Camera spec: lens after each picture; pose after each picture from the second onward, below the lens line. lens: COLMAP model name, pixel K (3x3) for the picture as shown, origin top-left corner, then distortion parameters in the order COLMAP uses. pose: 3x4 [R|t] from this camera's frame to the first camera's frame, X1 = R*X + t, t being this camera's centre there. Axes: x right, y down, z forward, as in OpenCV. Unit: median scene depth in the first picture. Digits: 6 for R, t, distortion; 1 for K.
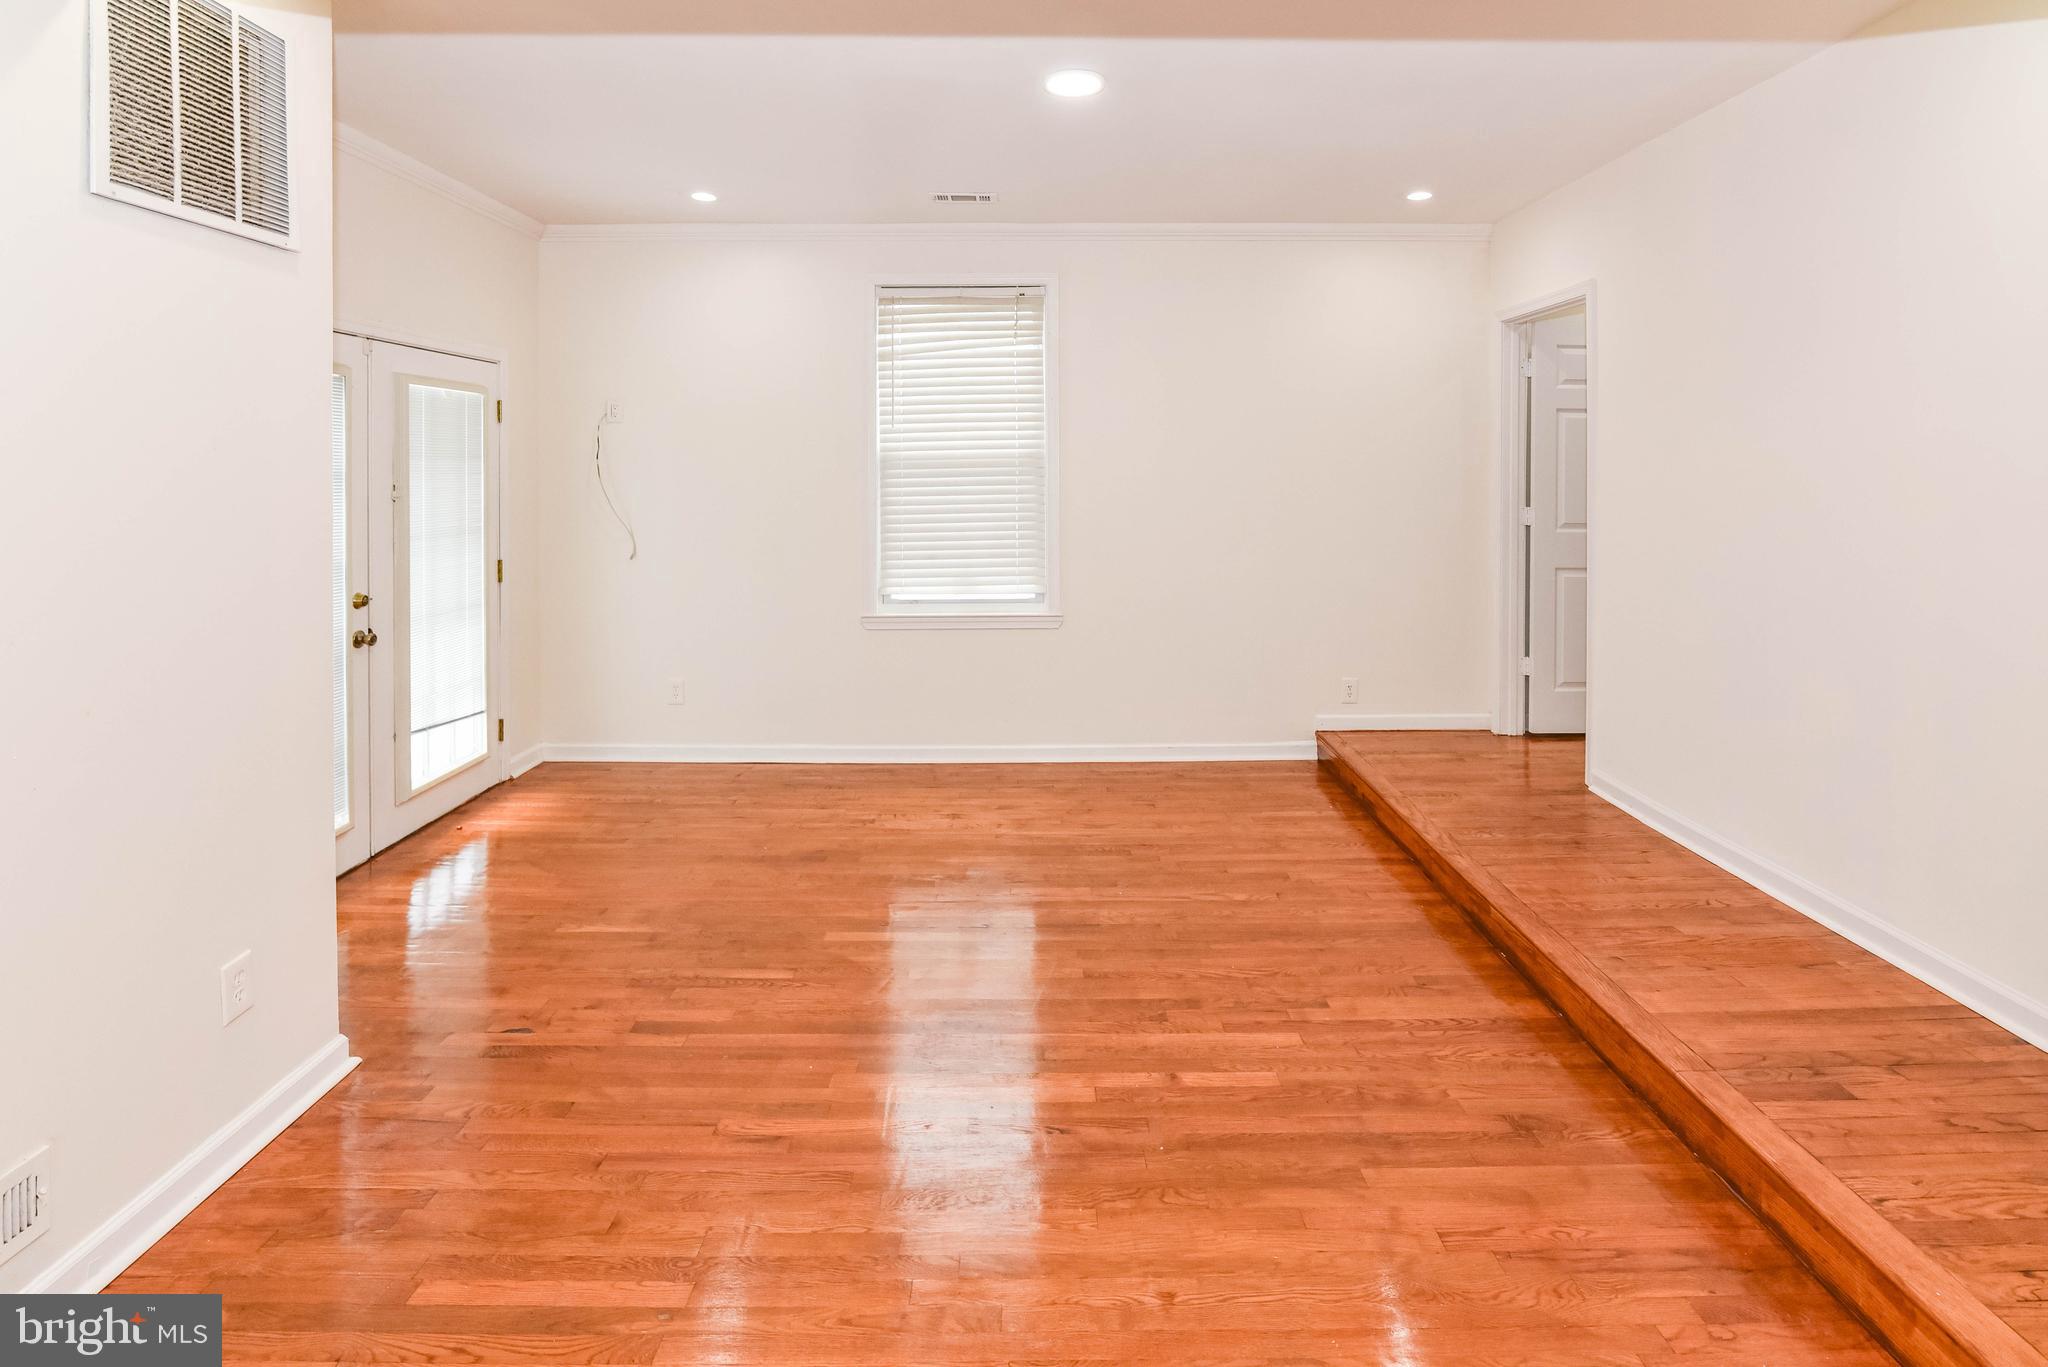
lens RADIAL K [[965.2, 0, 1027.8], [0, 965.2, 472.7], [0, 0, 1]] dist [-0.003386, -0.000567]
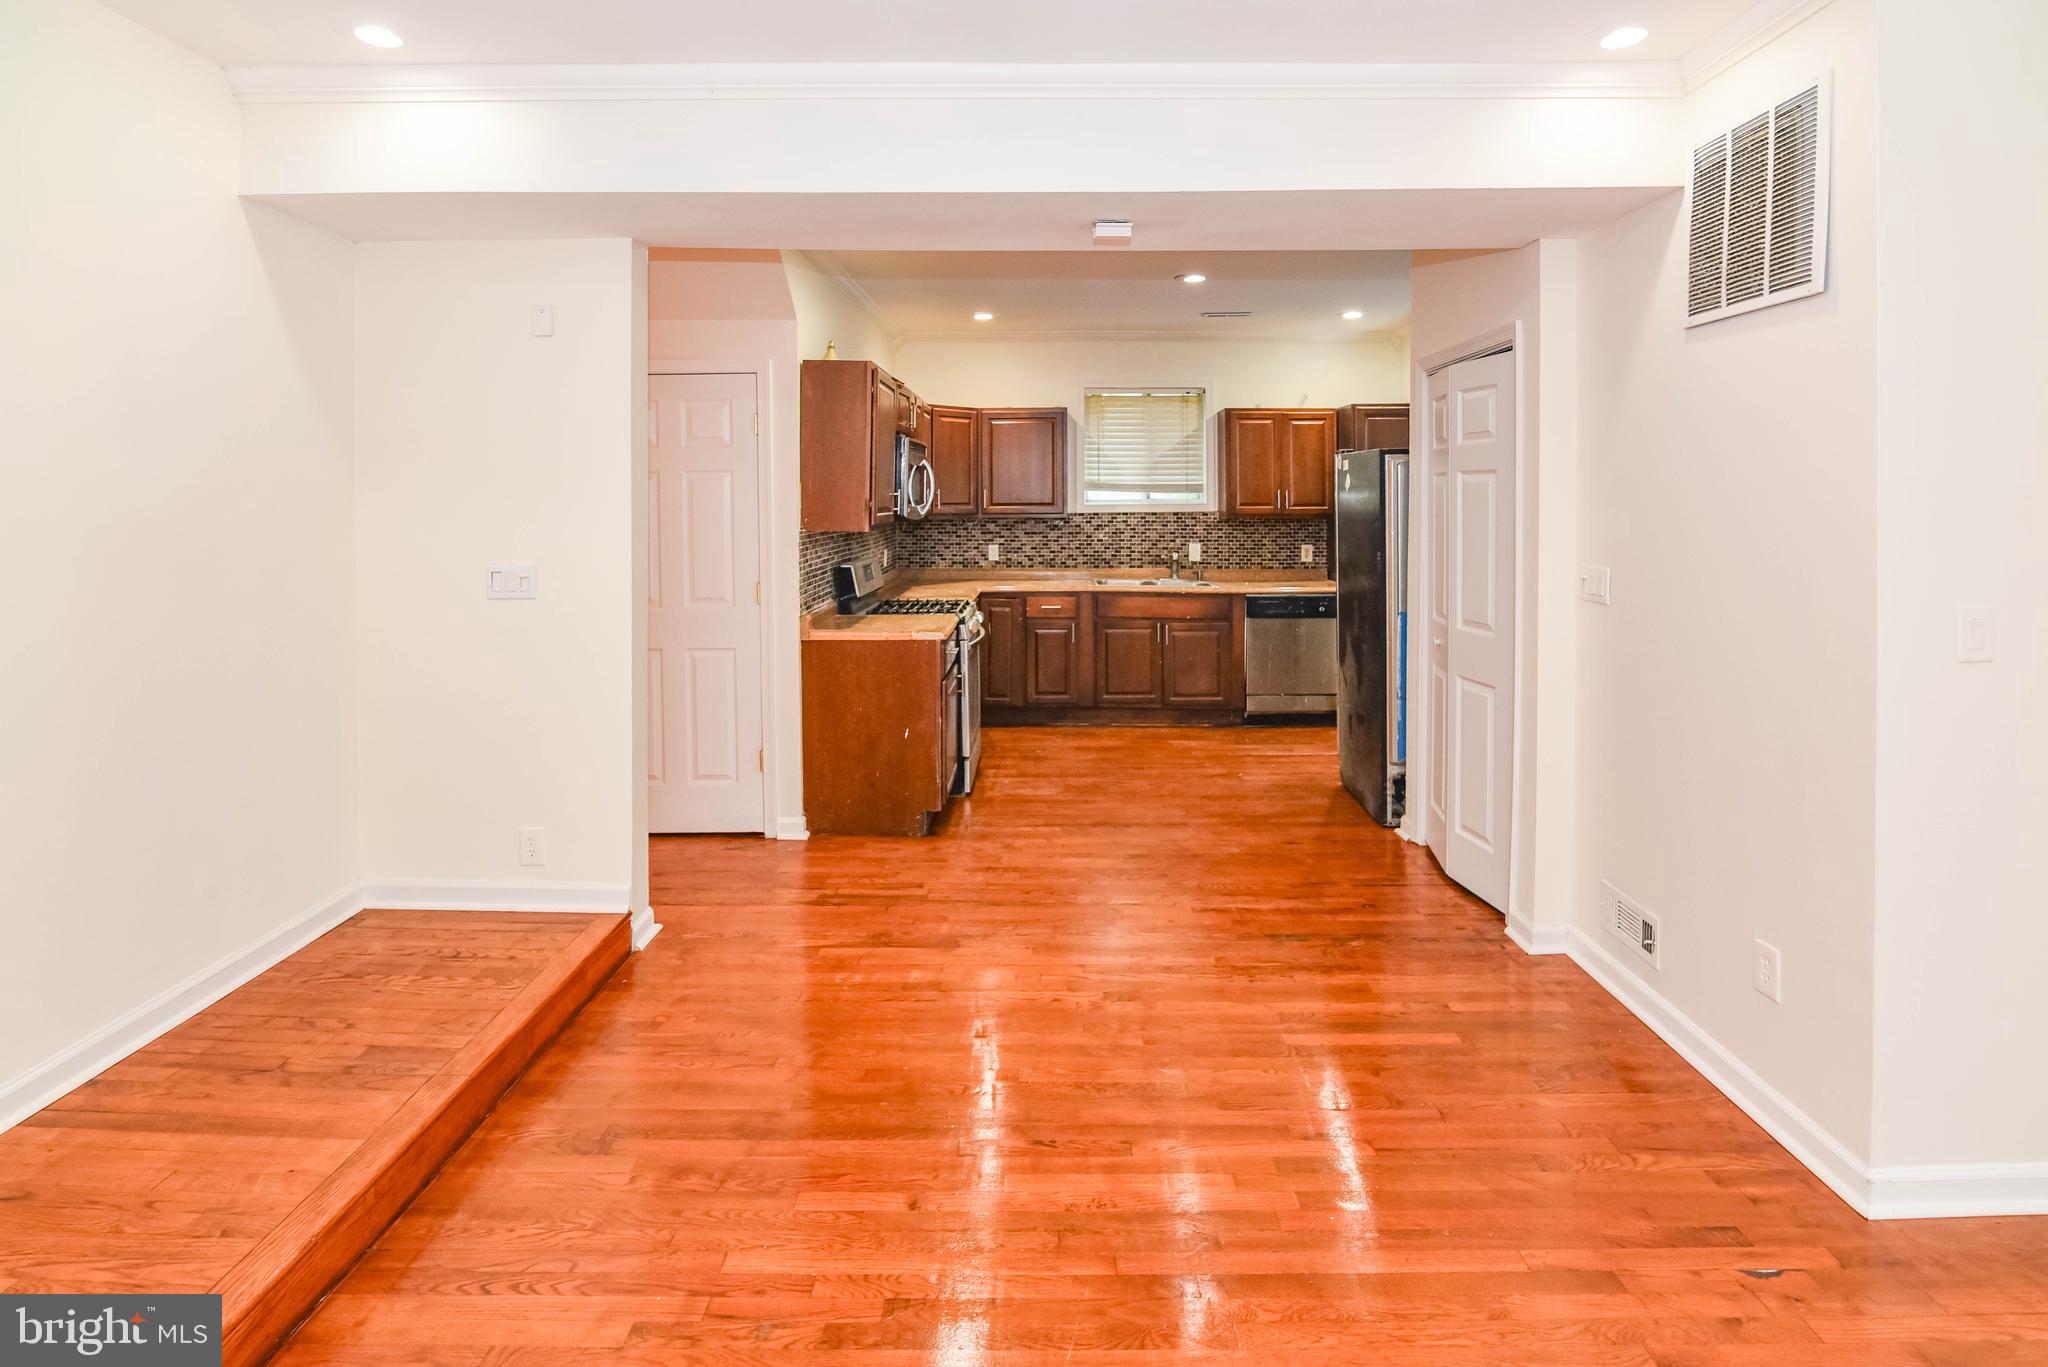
lens RADIAL K [[1019.9, 0, 1031.2], [0, 1019.9, 515.9], [0, 0, 1]] dist [-0.014002, 0.000687]
pose [[-0.999987, -0.000007, 0.005194, 0.035129], [0.000120, 0.999700, 0.024476, -0.025348], [-0.005192, 0.024476, -0.999687, 1.783755]]
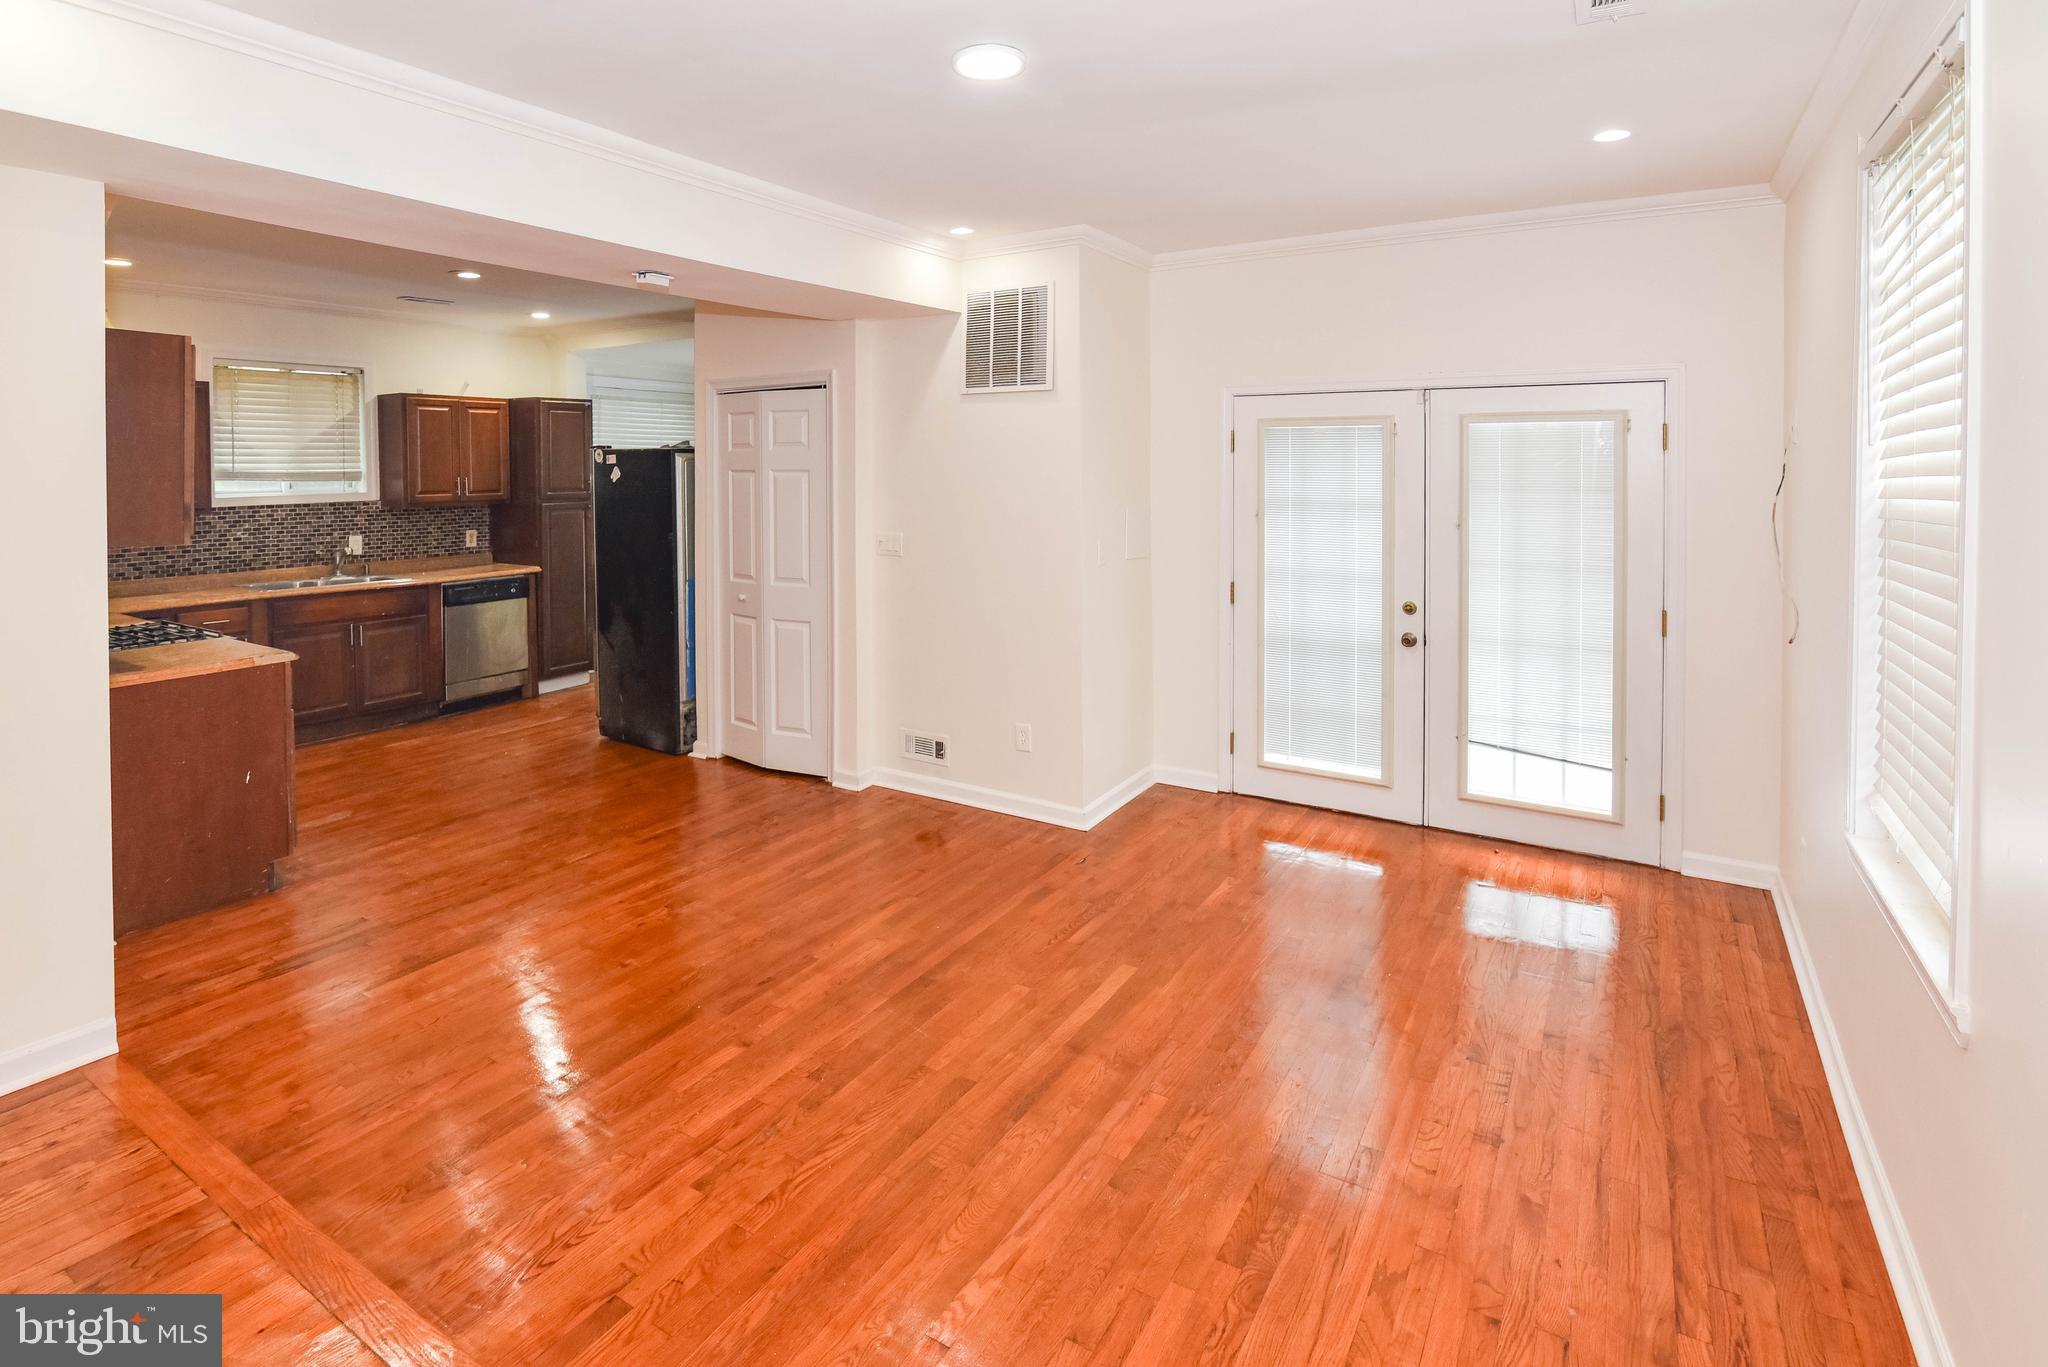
lens RADIAL K [[1049.5, 0, 1020.7], [0, 1049.5, 483.2], [0, 0, 1]] dist [-0.001732, 0.000235]
pose [[-0.511103, 0.018738, -0.859315, 0.987577], [-0.001916, 0.999735, 0.022939, -0.076936], [0.859517, 0.013371, -0.510931, 1.796322]]
